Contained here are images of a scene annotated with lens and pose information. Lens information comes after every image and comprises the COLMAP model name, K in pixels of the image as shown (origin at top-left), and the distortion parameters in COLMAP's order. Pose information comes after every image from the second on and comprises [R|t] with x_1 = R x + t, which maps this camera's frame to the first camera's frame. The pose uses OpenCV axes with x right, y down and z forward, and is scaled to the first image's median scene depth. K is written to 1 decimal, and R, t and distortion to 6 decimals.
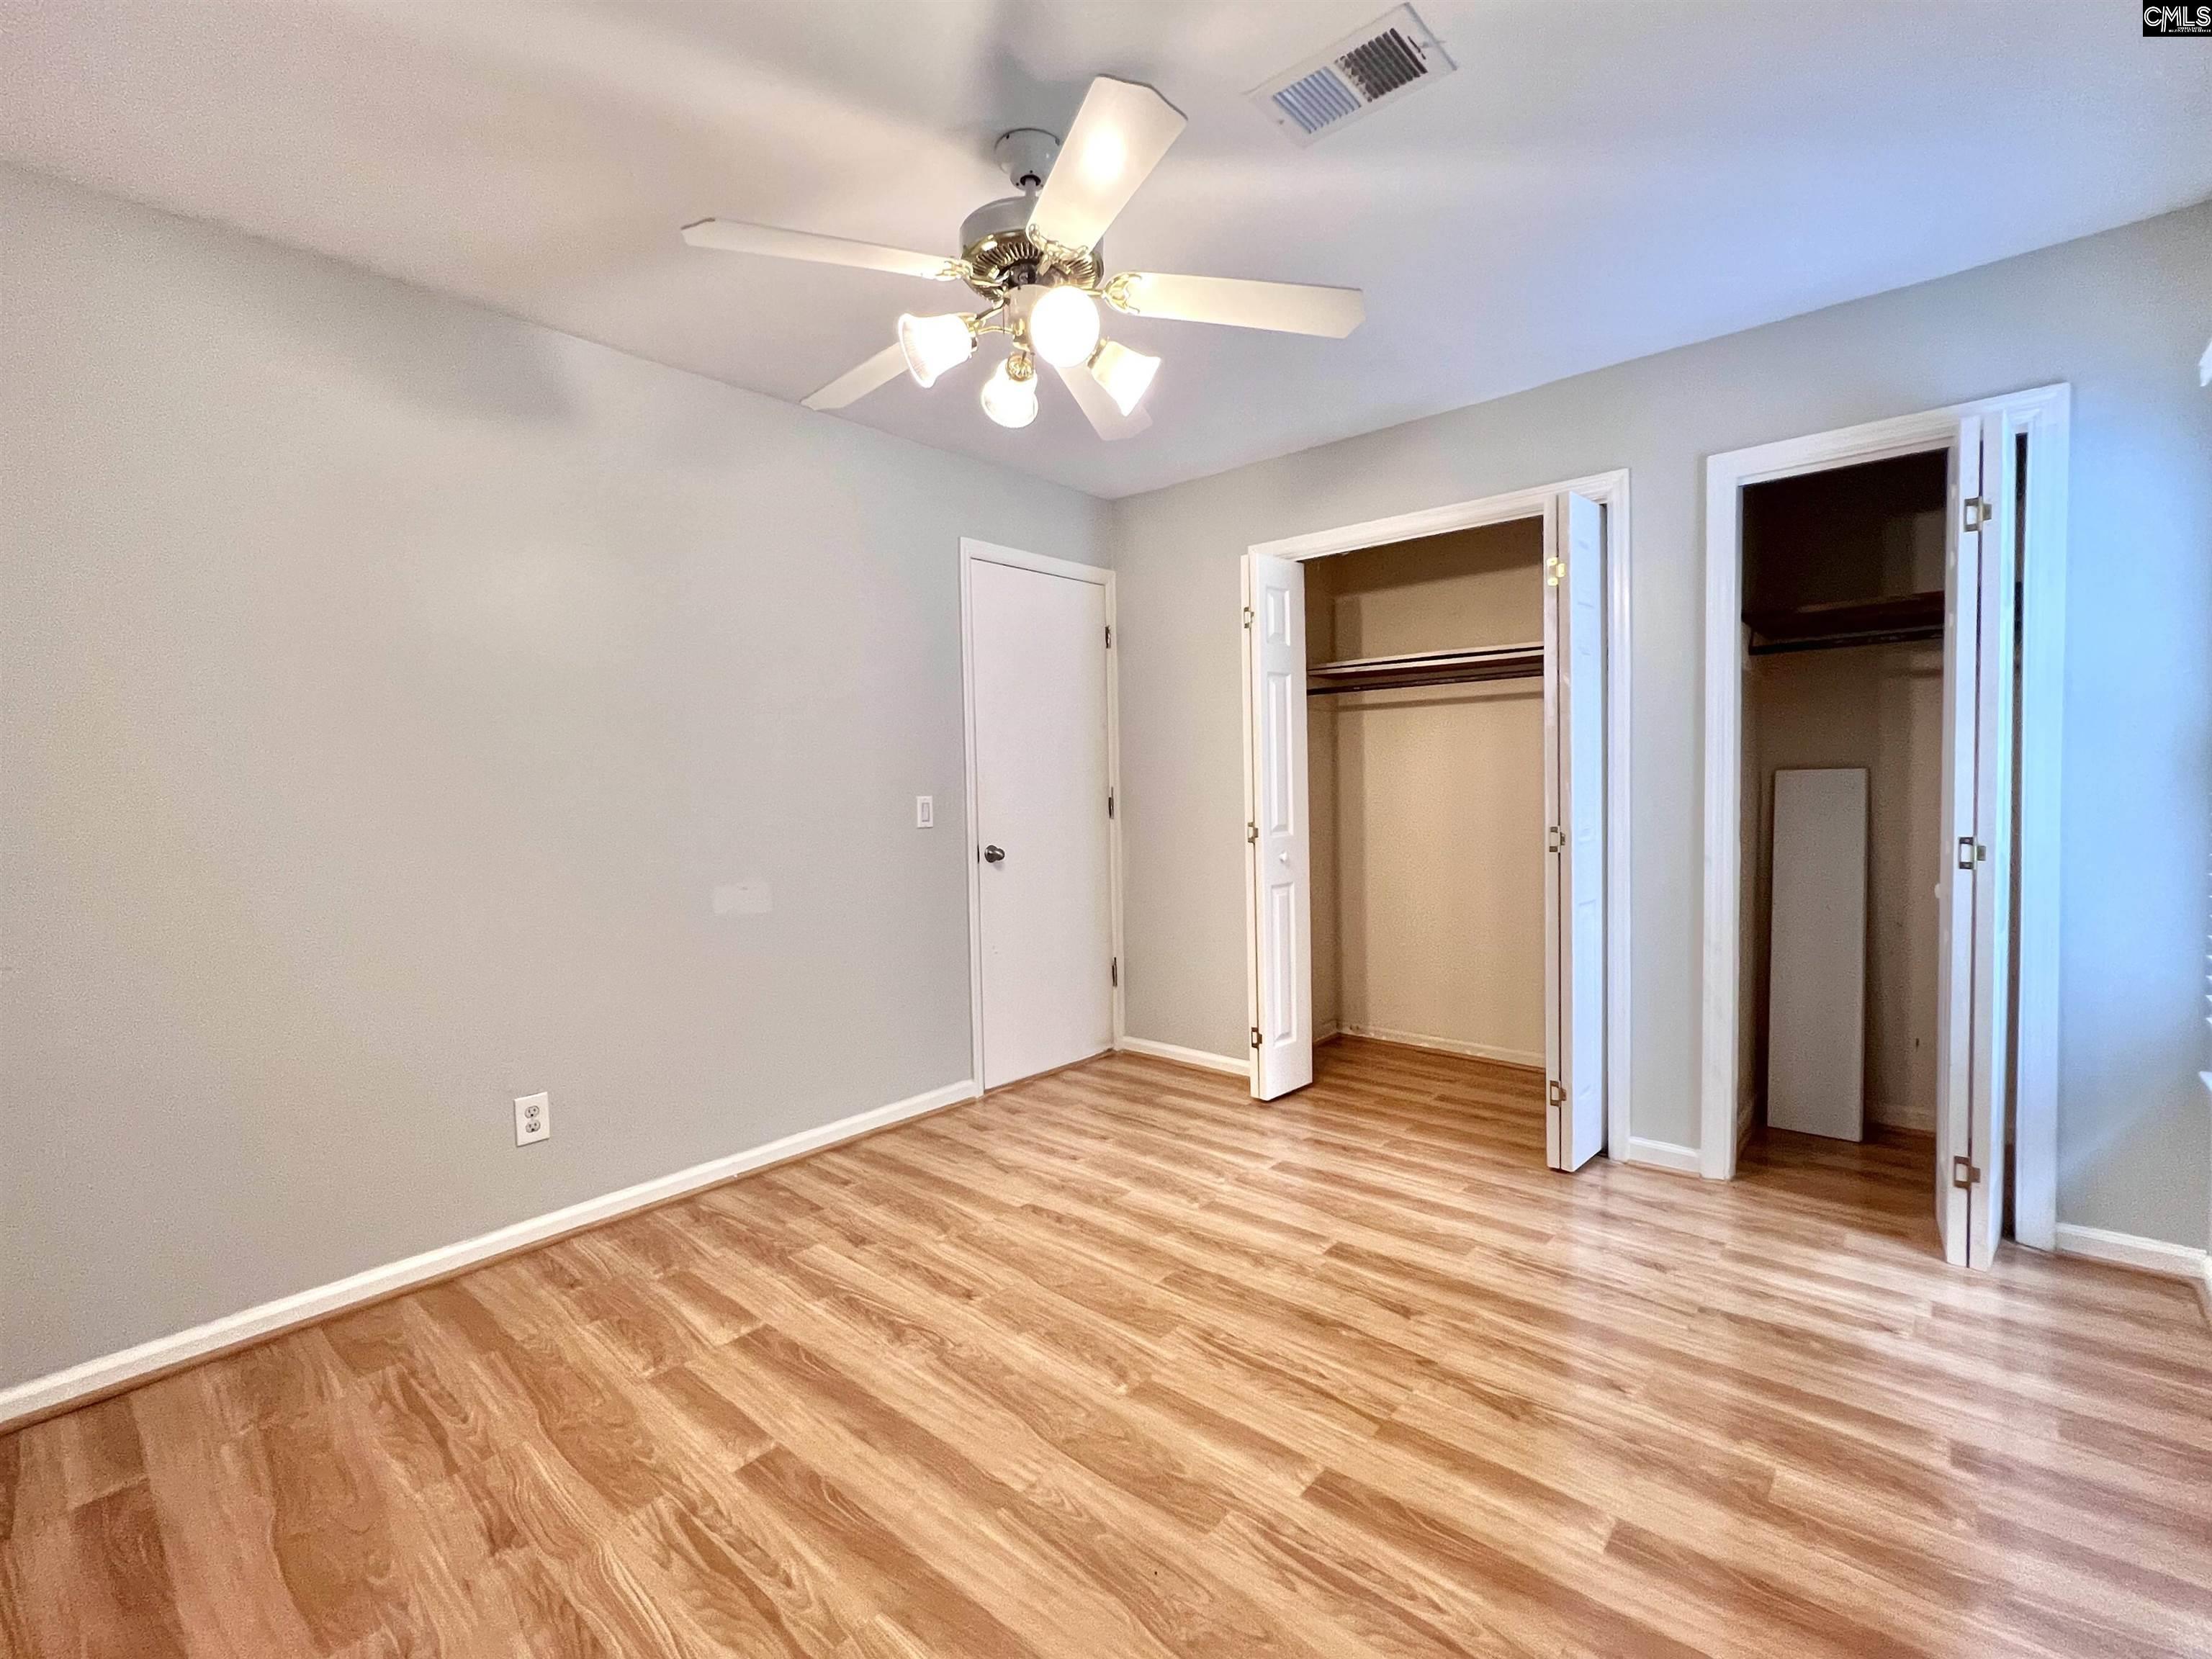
lens RADIAL K [[985.6, 0, 1104.0], [0, 985.6, 833.1], [0, 0, 1]] dist [-0.005191, 0.000568]
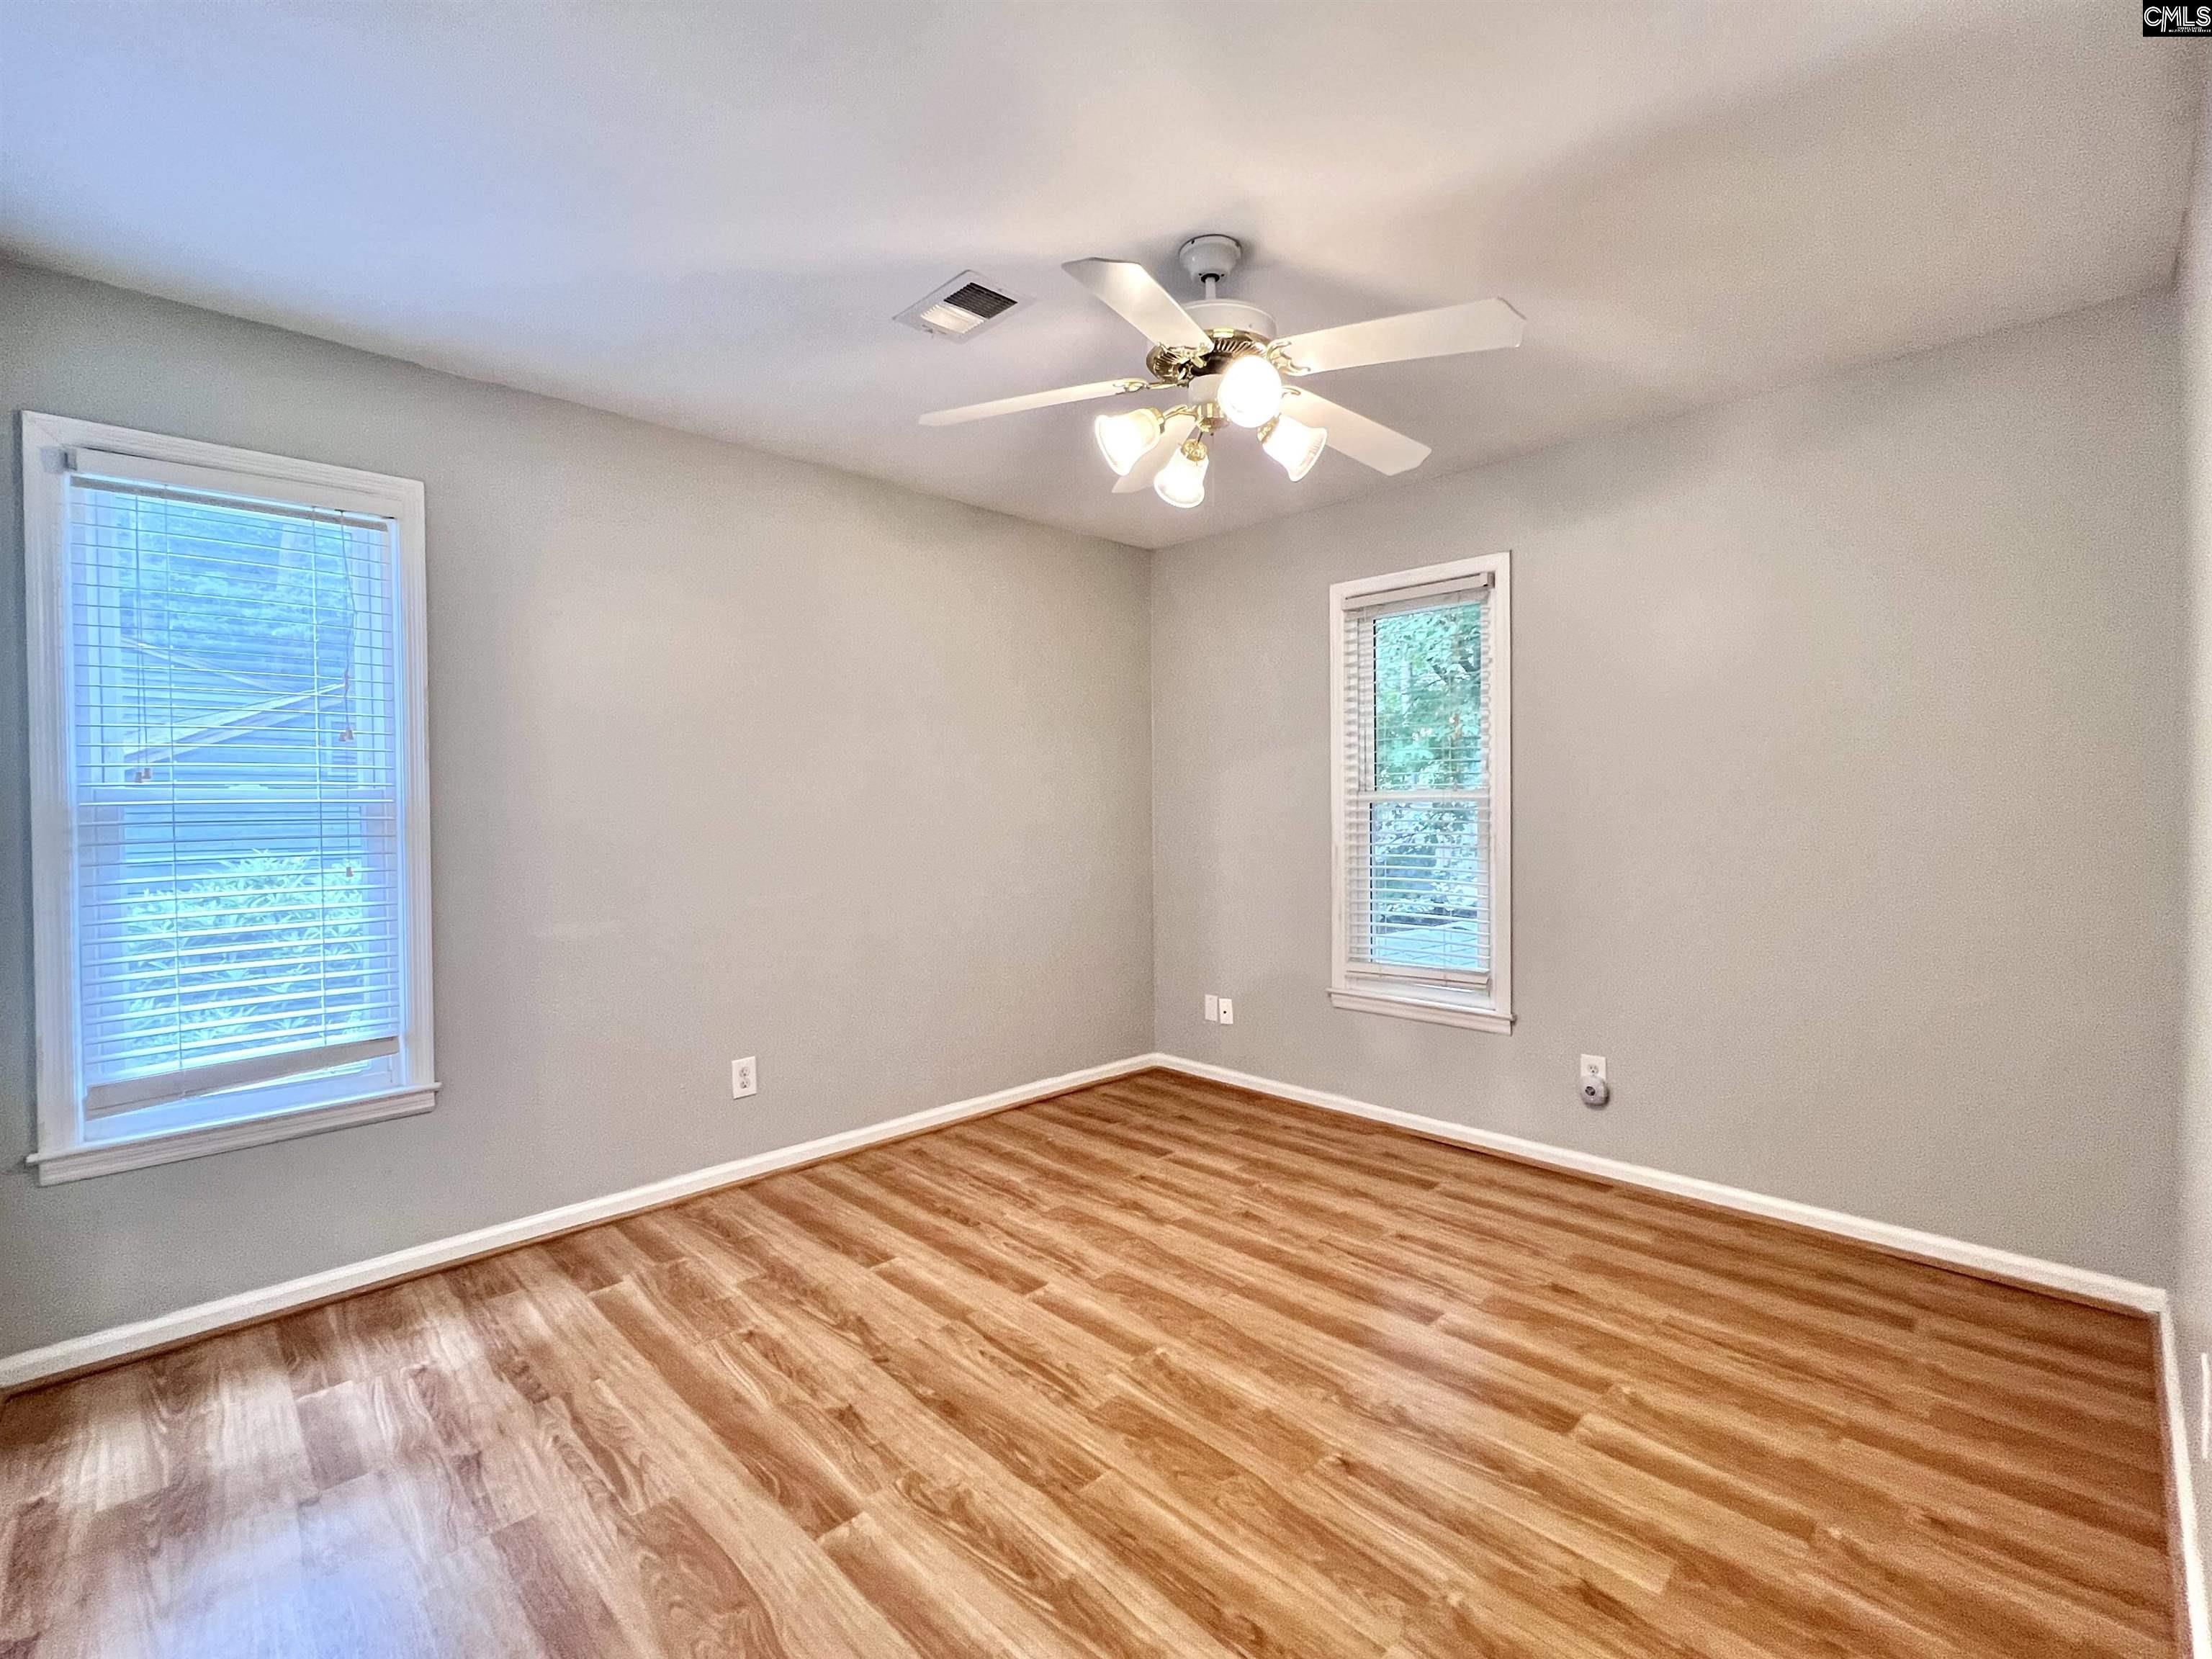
lens RADIAL K [[985.6, 0, 1104.0], [0, 985.6, 833.1], [0, 0, 1]] dist [-0.005191, 0.000568]
pose [[-0.996967, 0.029450, 0.072037, -0.015868], [0.034915, 0.996511, 0.075813, -0.116024], [-0.069553, 0.078098, -0.994517, 1.936927]]
